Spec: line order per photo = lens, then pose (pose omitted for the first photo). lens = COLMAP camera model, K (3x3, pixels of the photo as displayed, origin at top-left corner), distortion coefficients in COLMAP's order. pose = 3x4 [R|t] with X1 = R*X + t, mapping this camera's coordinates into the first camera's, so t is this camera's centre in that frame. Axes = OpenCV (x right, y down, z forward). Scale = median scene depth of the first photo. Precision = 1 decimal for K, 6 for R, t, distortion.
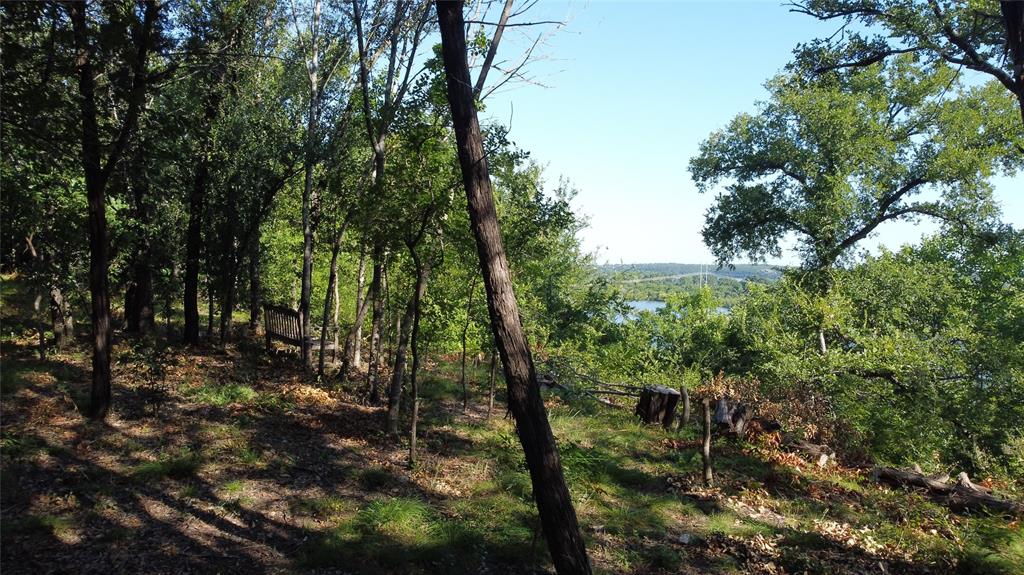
lens RADIAL K [[774.6, 0, 512.0], [0, 774.6, 287.5], [0, 0, 1]] dist [-0.000595, -0.003313]
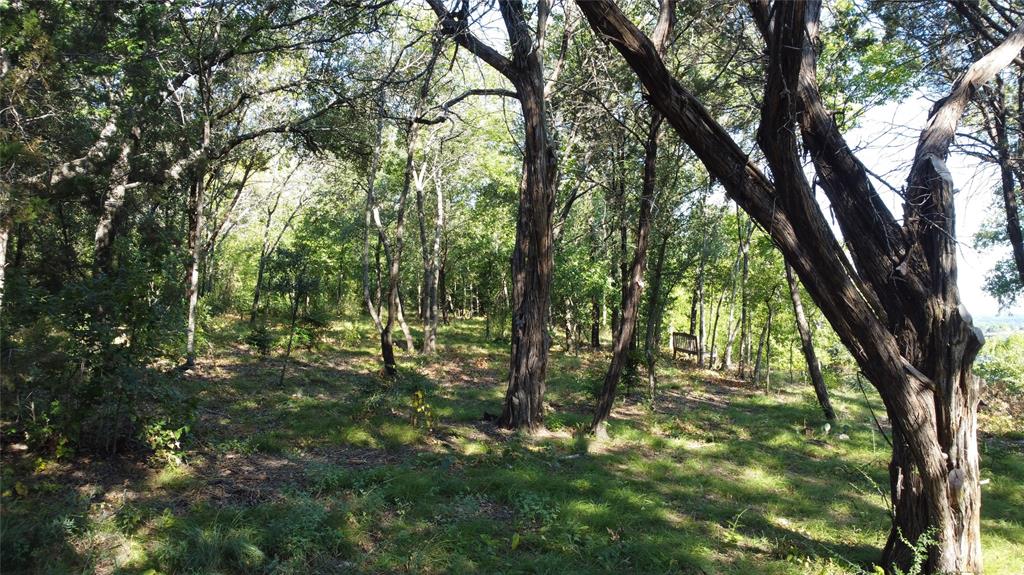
lens RADIAL K [[777.3, 0, 512.0], [0, 777.3, 287.5], [0, 0, 1]] dist [-0.000433, -0.000137]
pose [[0.916869, -0.008110, -0.399105, 0.042903], [-0.016993, 0.998094, -0.059319, 0.023012], [0.398826, 0.061170, 0.914984, -0.581130]]
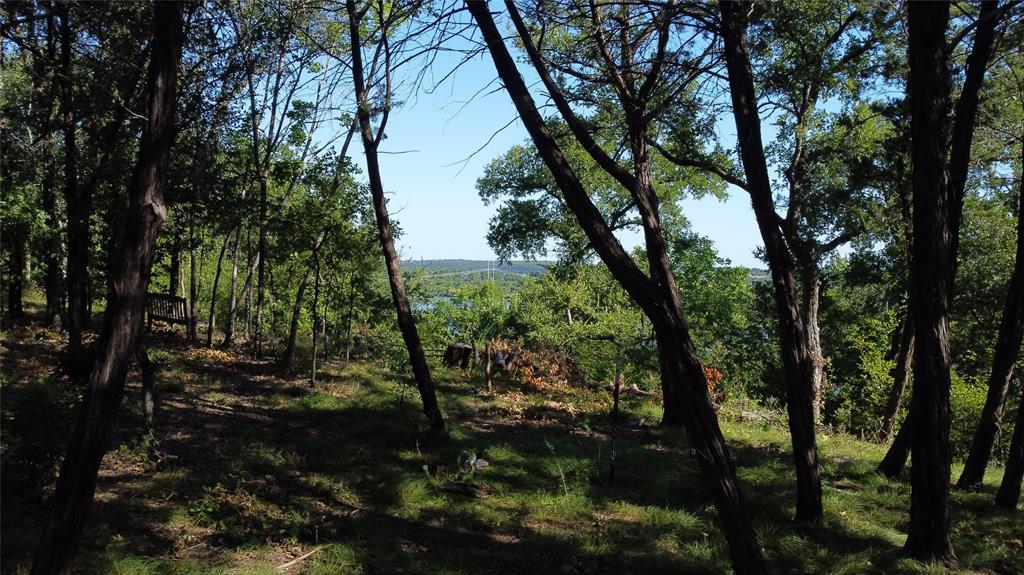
lens RADIAL K [[773.7, 0, 512.0], [0, 773.7, 287.5], [0, 0, 1]] dist [0.003135, -0.003707]
pose [[0.963854, -0.008804, 0.266284, -0.060477], [0.007582, 0.999955, 0.005615, 0.006767], [-0.266322, -0.003393, 0.963878, -0.264717]]
